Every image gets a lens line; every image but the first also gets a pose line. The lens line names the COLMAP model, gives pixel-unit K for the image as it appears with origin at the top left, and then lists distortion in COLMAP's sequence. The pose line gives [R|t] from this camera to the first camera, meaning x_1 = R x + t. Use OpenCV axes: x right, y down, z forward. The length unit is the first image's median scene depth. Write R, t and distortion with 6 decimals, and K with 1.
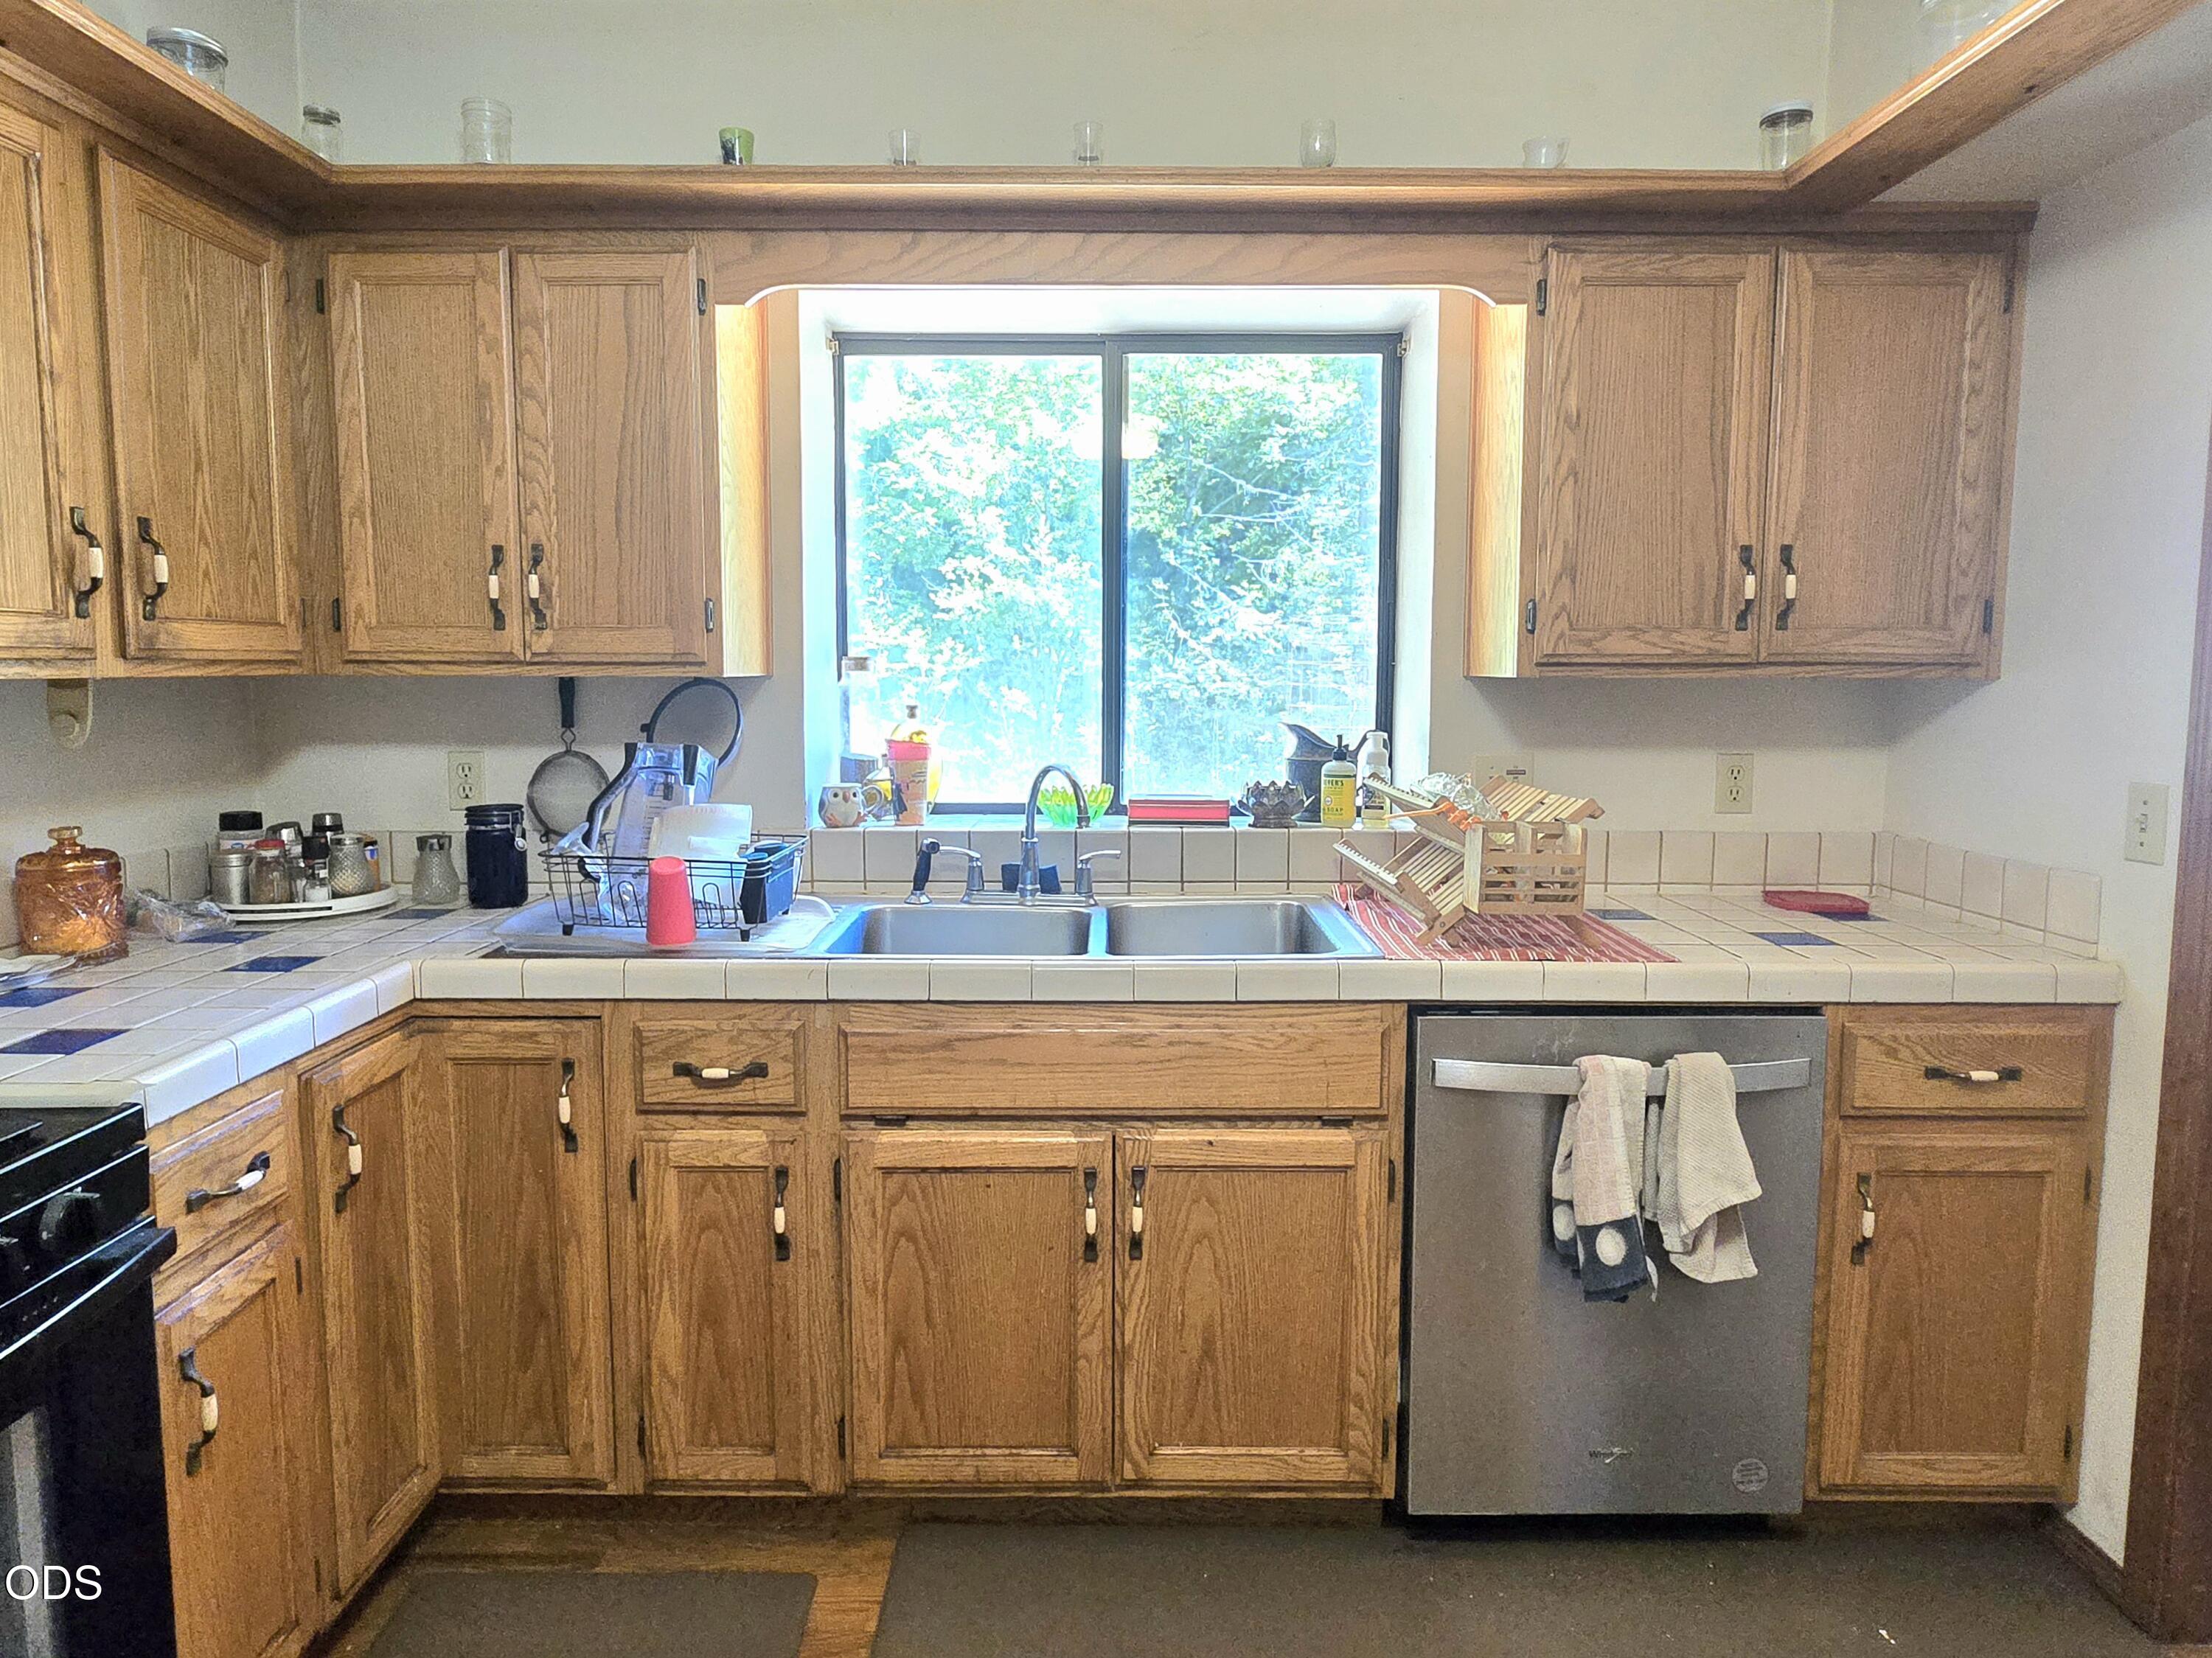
lens RADIAL K [[1322.5, 0, 1101.6], [0, 1322.5, 785.7], [0, 0, 1]] dist [-0.004109, -0.000482]
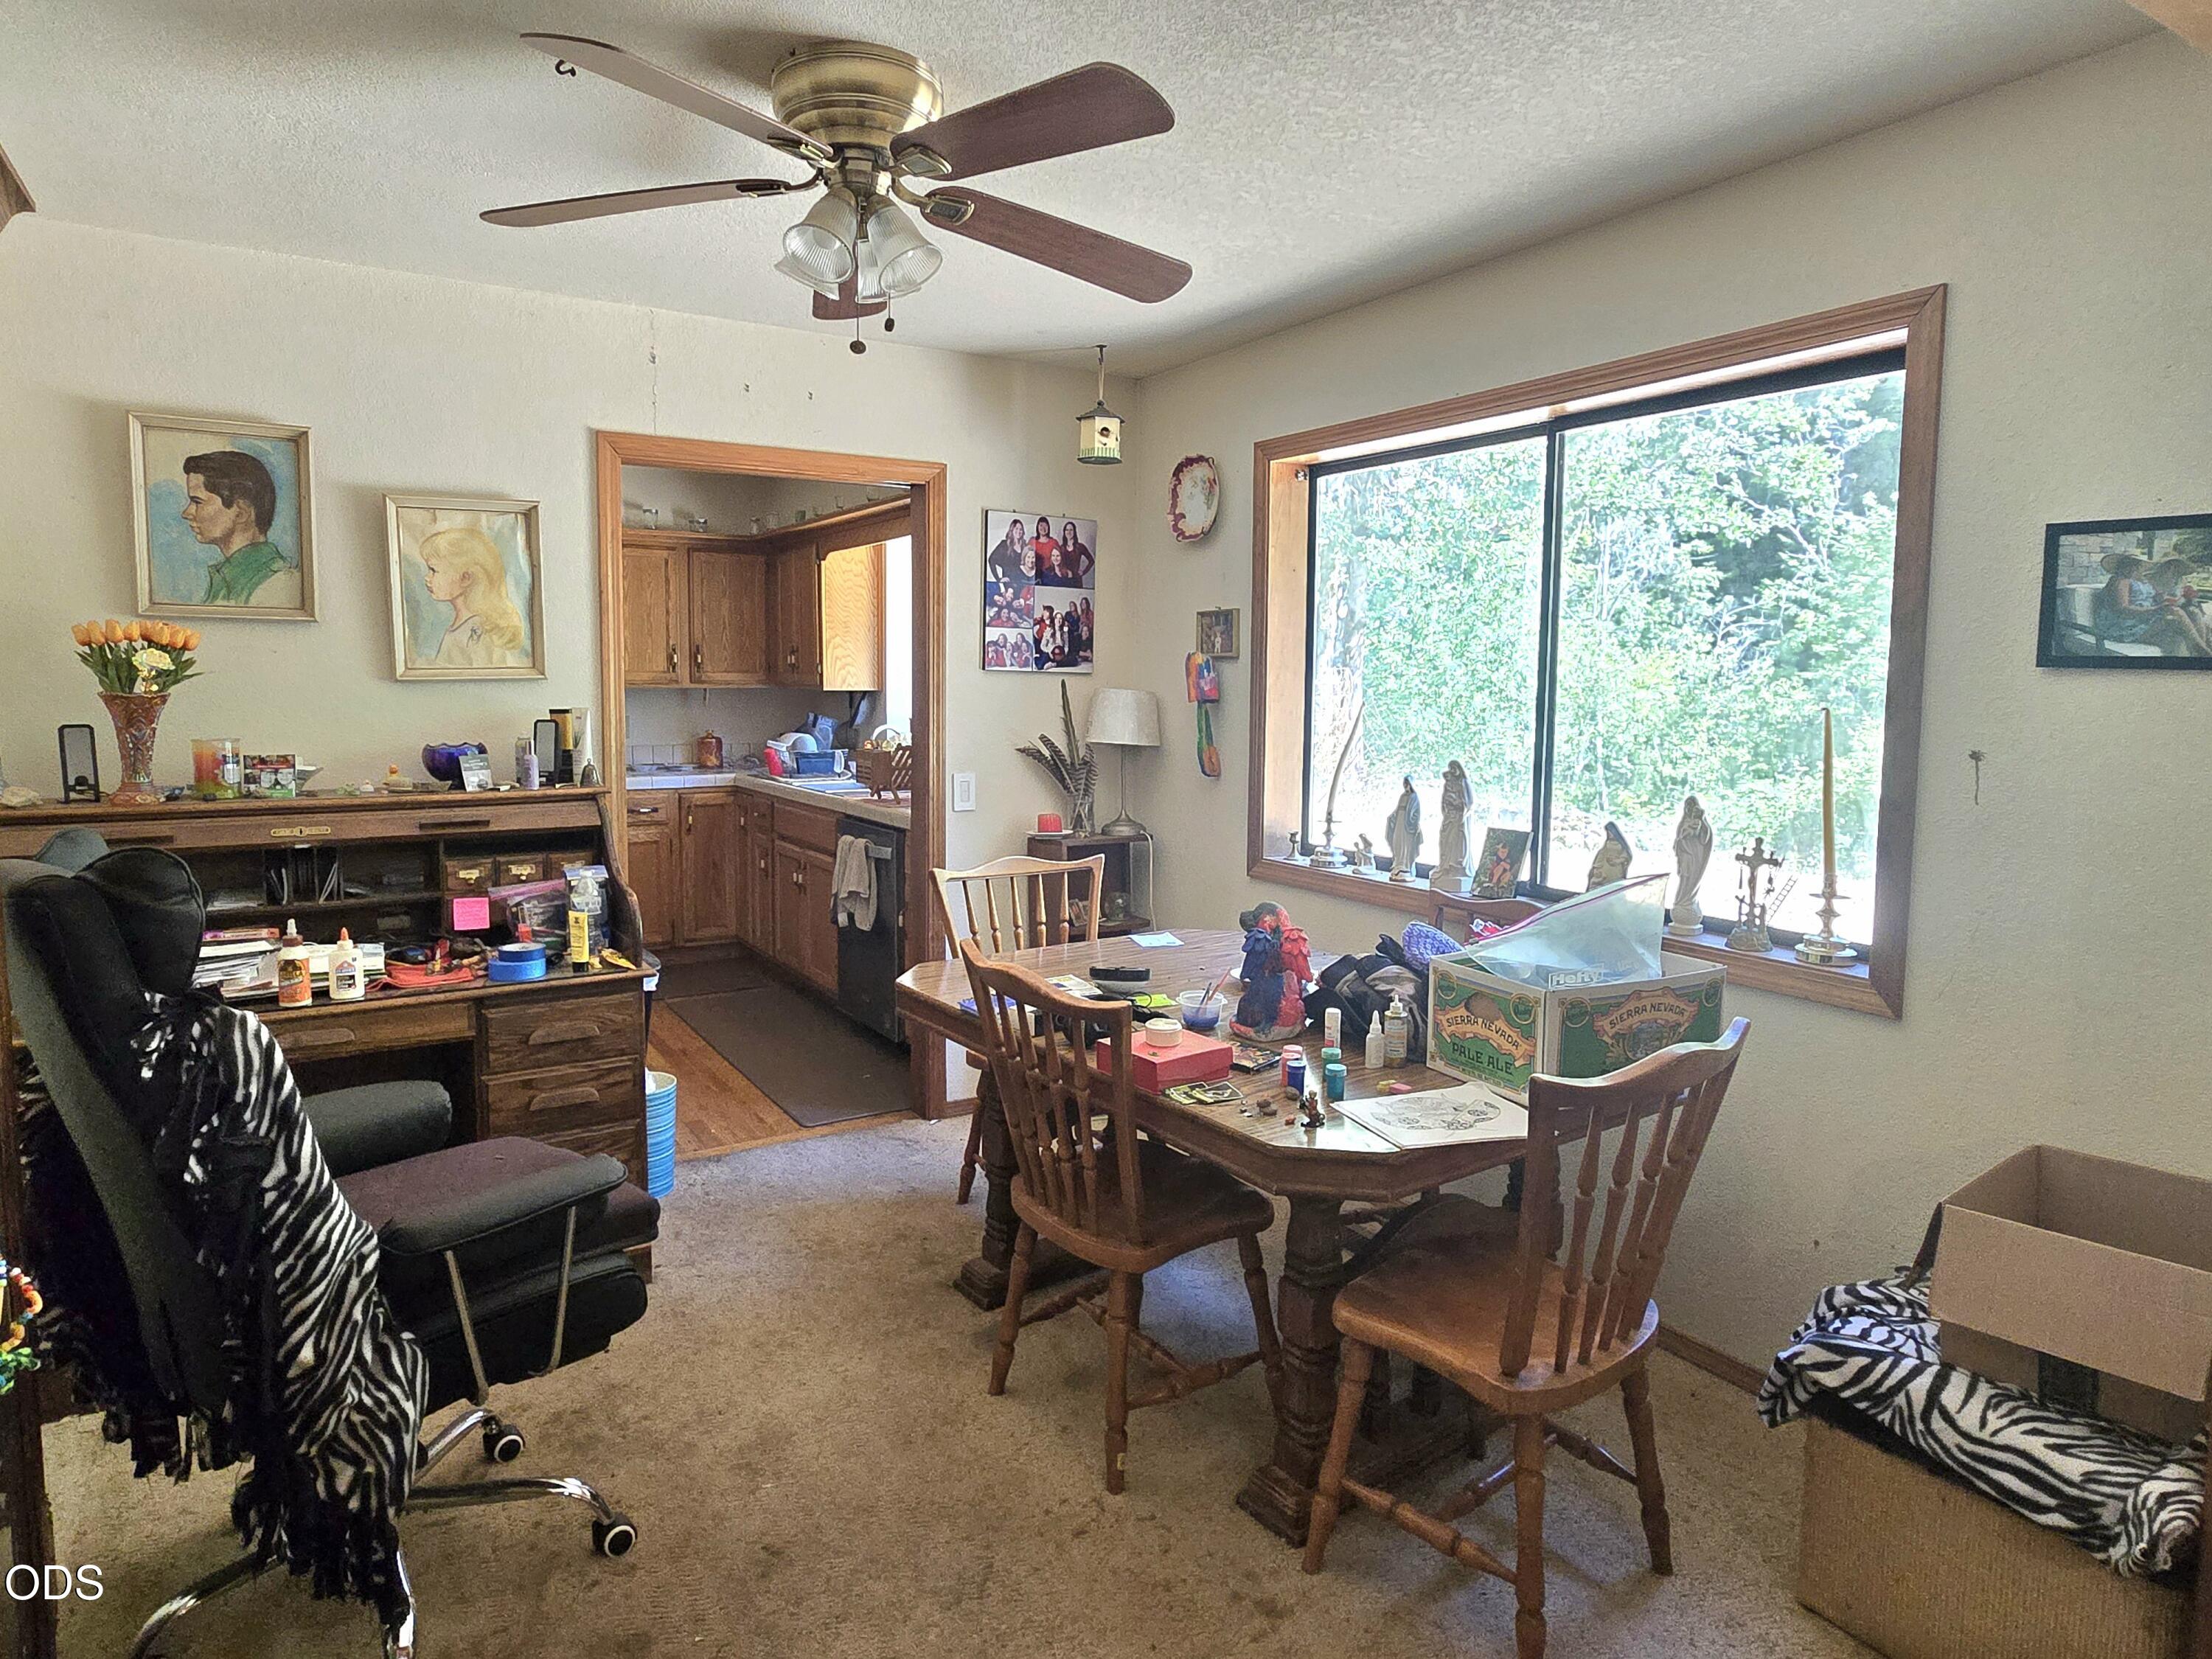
lens RADIAL K [[1322.6, 0, 1101.6], [0, 1322.6, 786.2], [0, 0, 1]] dist [-0.004109, -0.000482]
pose [[0.520974, 0.074387, -0.850325, 2.714469], [-0.084815, 0.995777, 0.035147, -0.030674], [0.849348, 0.053809, 0.525083, 0.032905]]
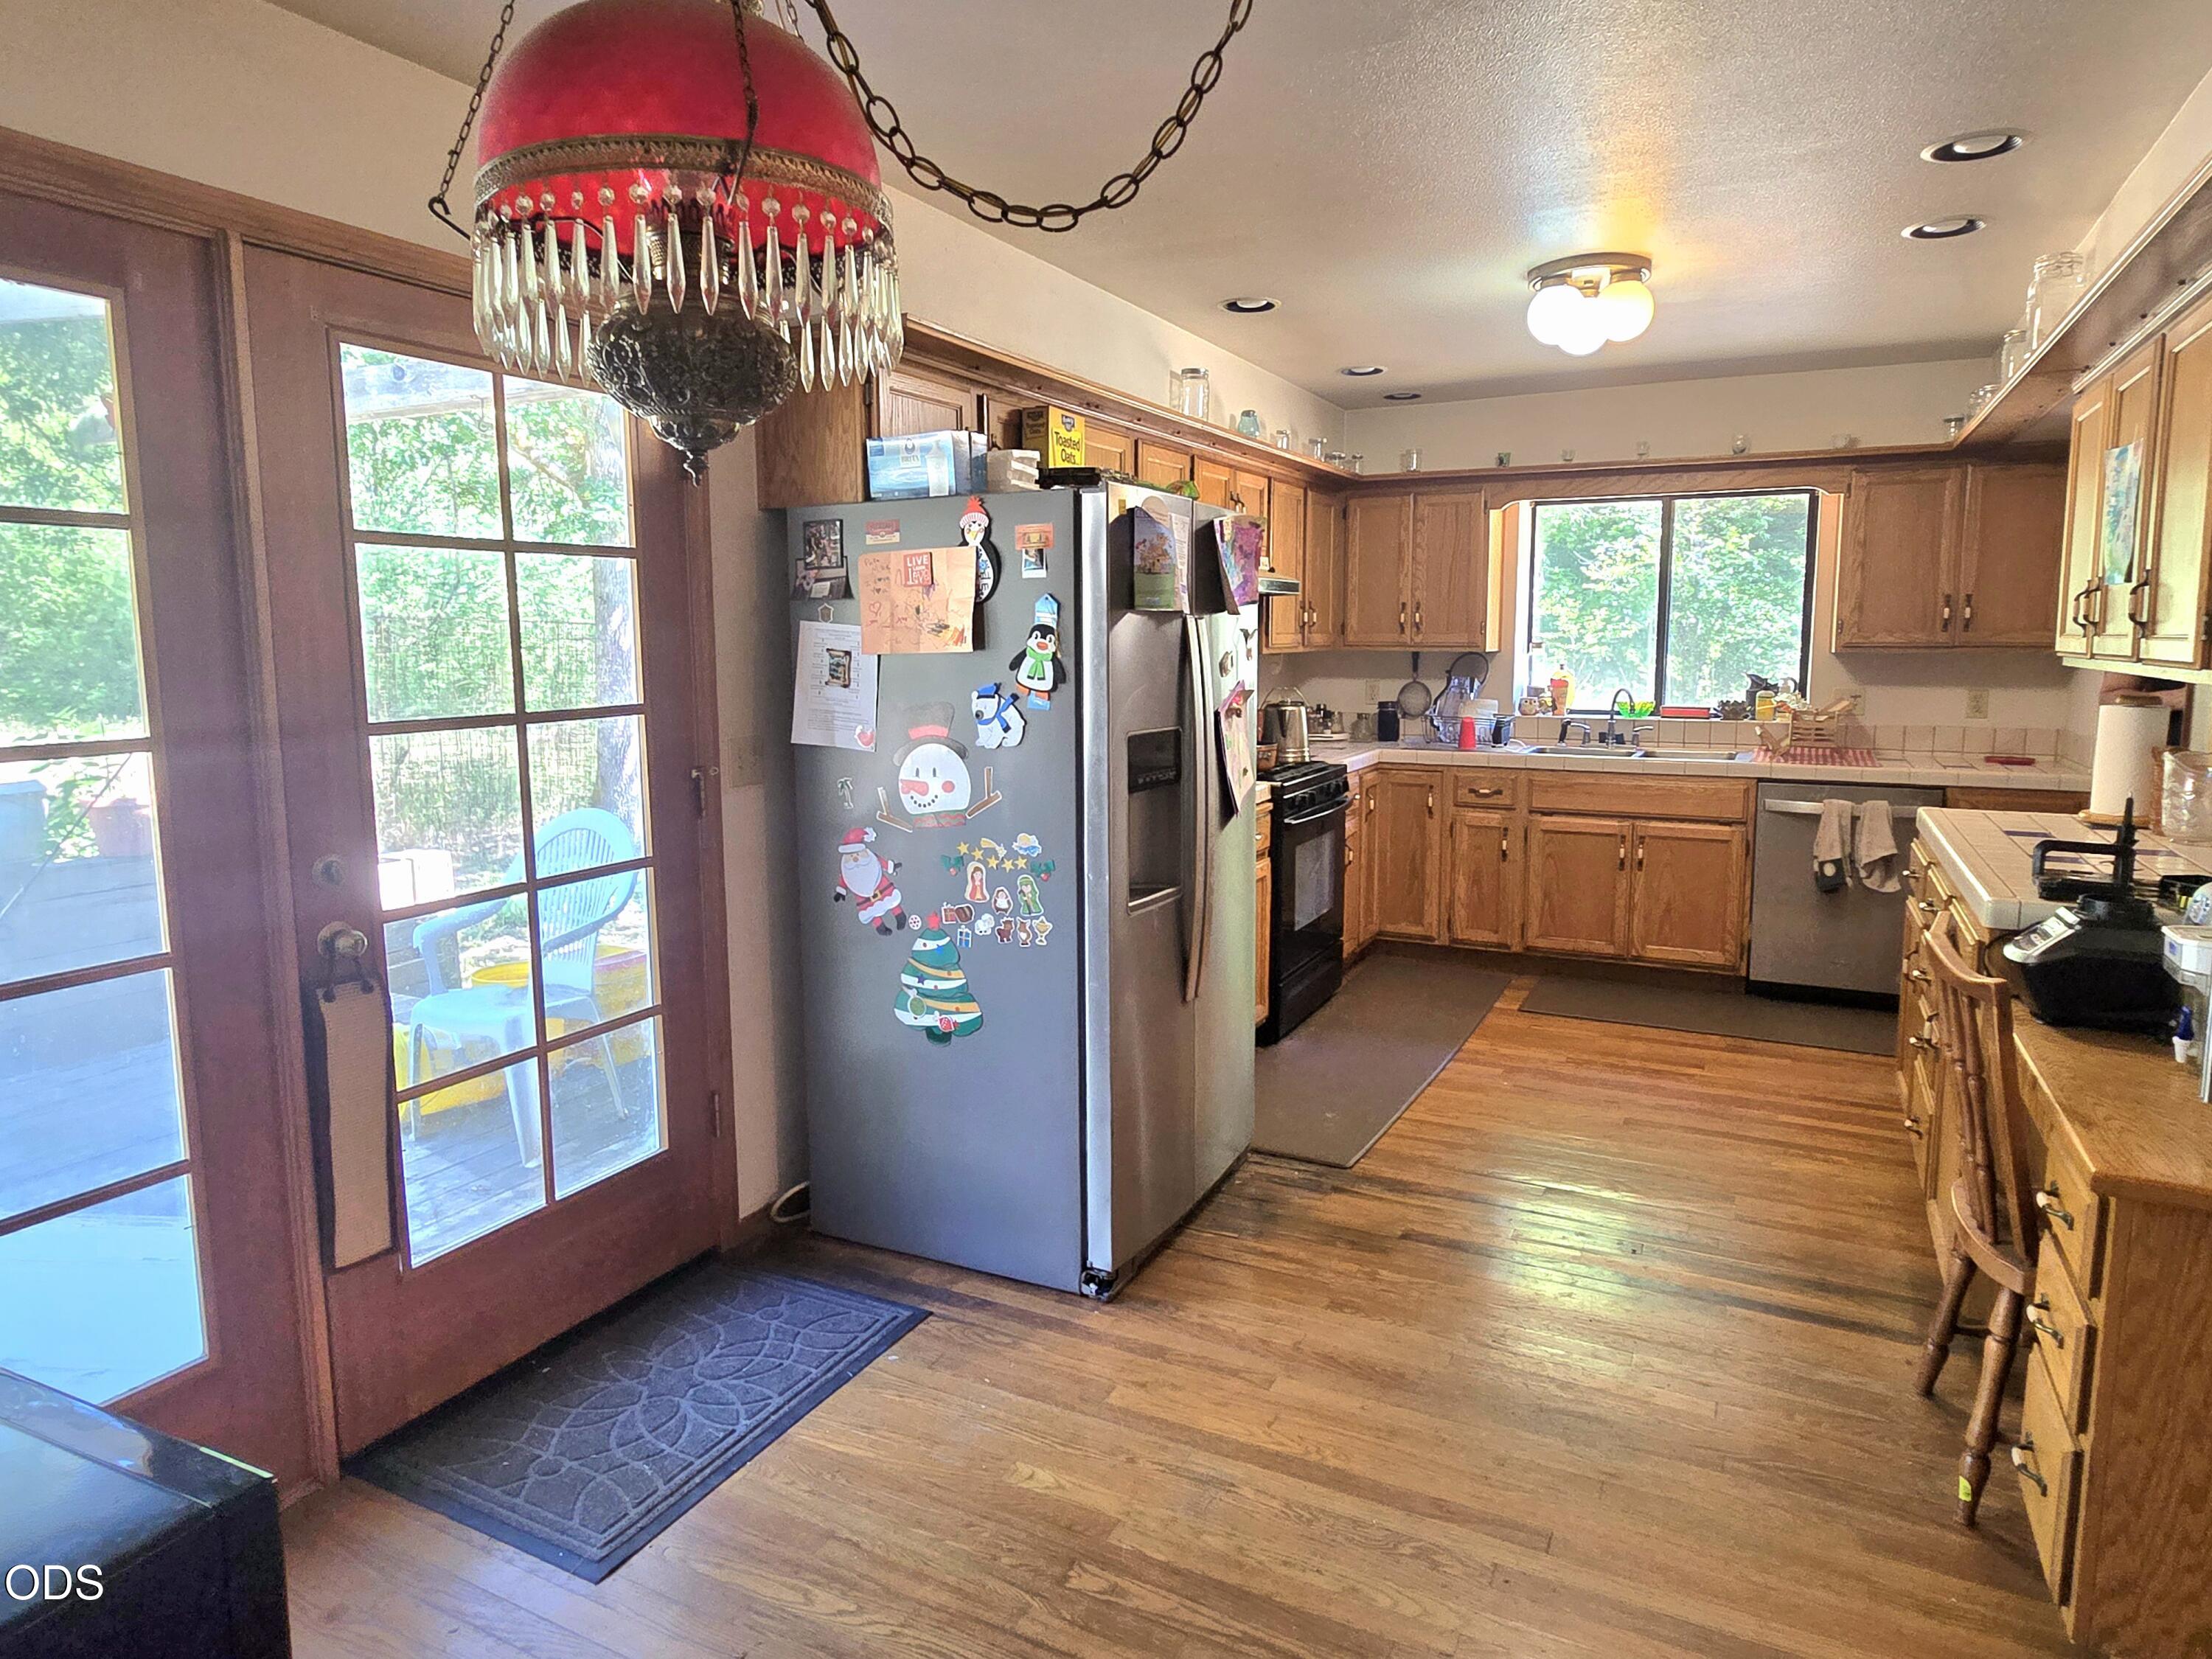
lens RADIAL K [[1308.6, 0, 1103.9], [0, 1308.6, 783.2], [0, 0, 1]] dist [-0.012336, 0.002227]
pose [[0.888758, 0.046956, -0.455965, 0.252772], [-0.035819, 0.998812, 0.033041, 0.130868], [0.456975, -0.013034, 0.889384, -1.804292]]
